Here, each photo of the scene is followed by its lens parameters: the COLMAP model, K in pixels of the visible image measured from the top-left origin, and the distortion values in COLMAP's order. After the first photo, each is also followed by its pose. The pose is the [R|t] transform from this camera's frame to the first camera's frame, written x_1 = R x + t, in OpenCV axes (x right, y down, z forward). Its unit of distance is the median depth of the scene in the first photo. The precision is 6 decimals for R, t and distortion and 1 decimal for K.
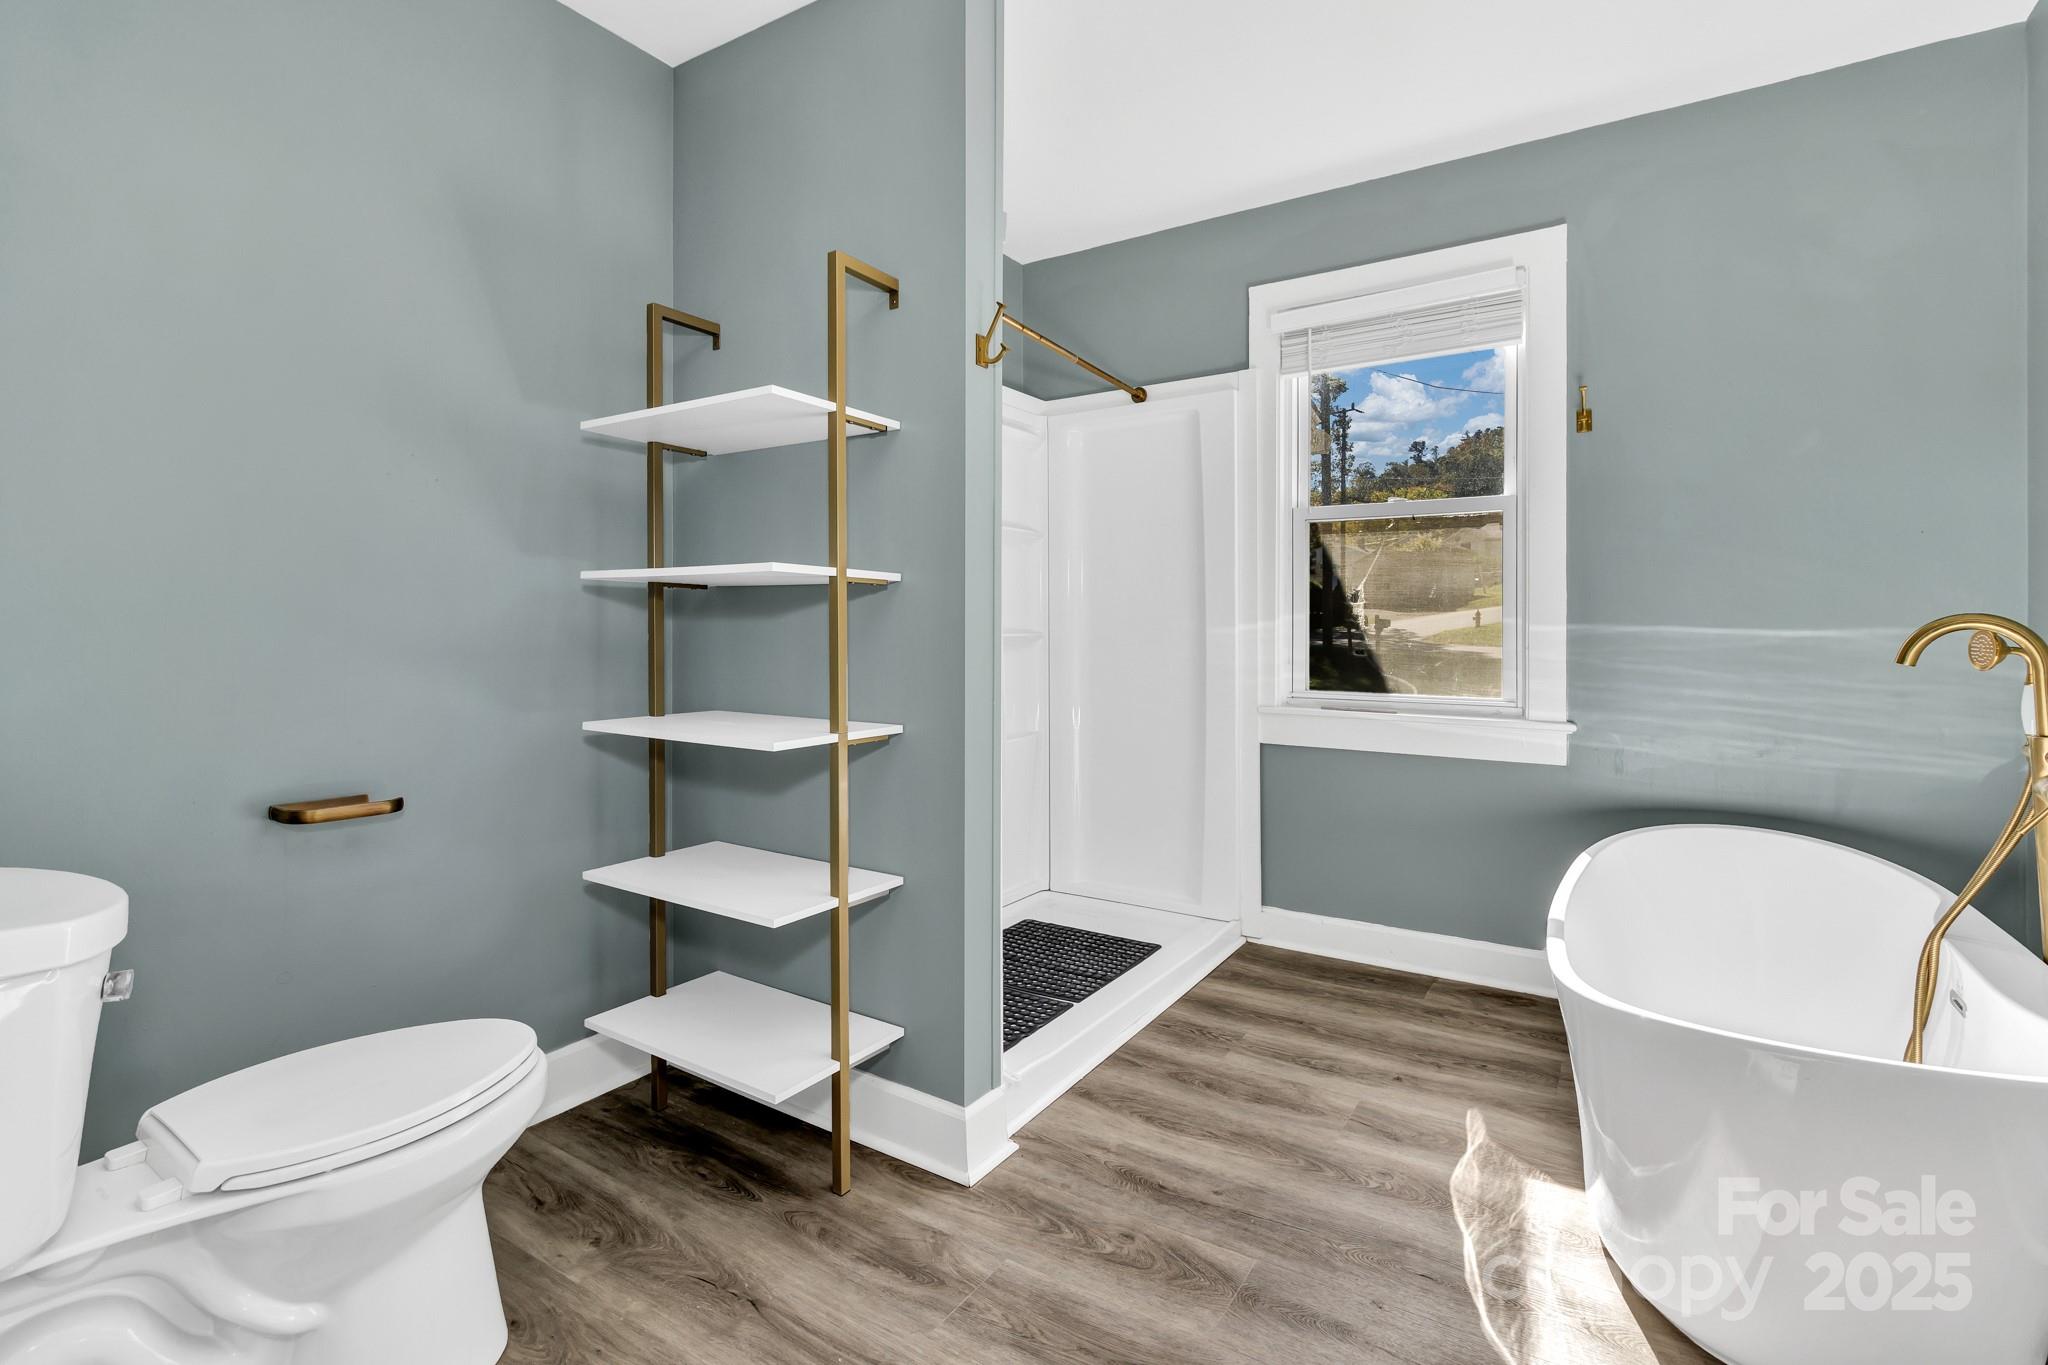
lens RADIAL K [[959.1, 0, 1002.5], [0, 959.1, 631.8], [0, 0, 1]] dist [0.007929, -0.001782]
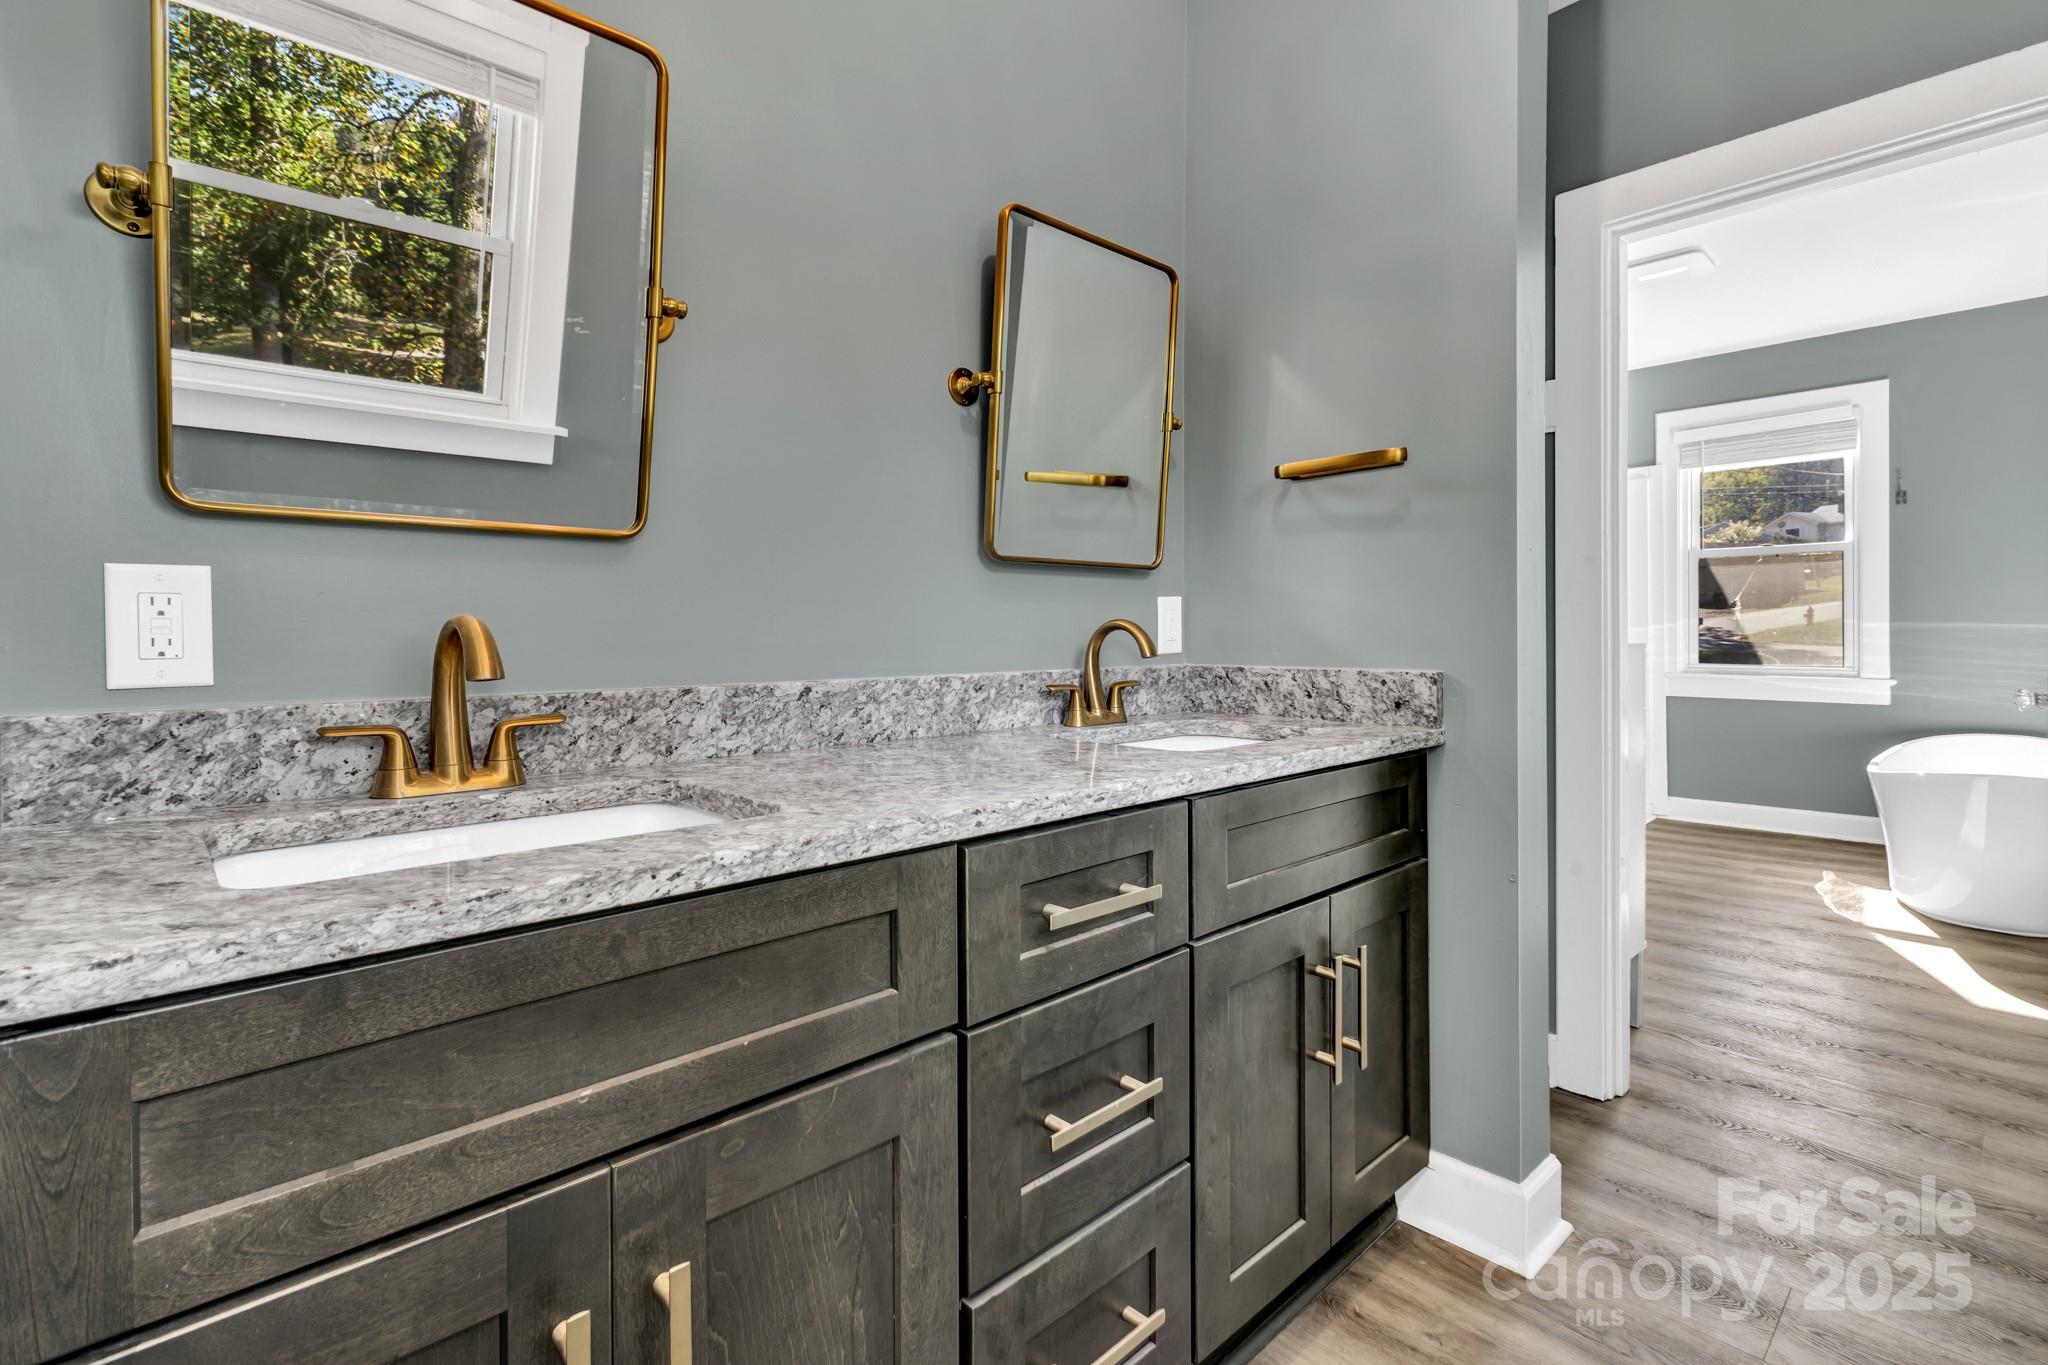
lens RADIAL K [[959.1, 0, 994.9], [0, 959.1, 627.6], [0, 0, 1]] dist [0.007929, -0.001782]
pose [[0.971119, -0.003314, -0.238574, -0.490127], [0.002200, 0.999985, -0.004938, 0.006314], [0.238587, 0.004271, 0.971112, -0.934628]]
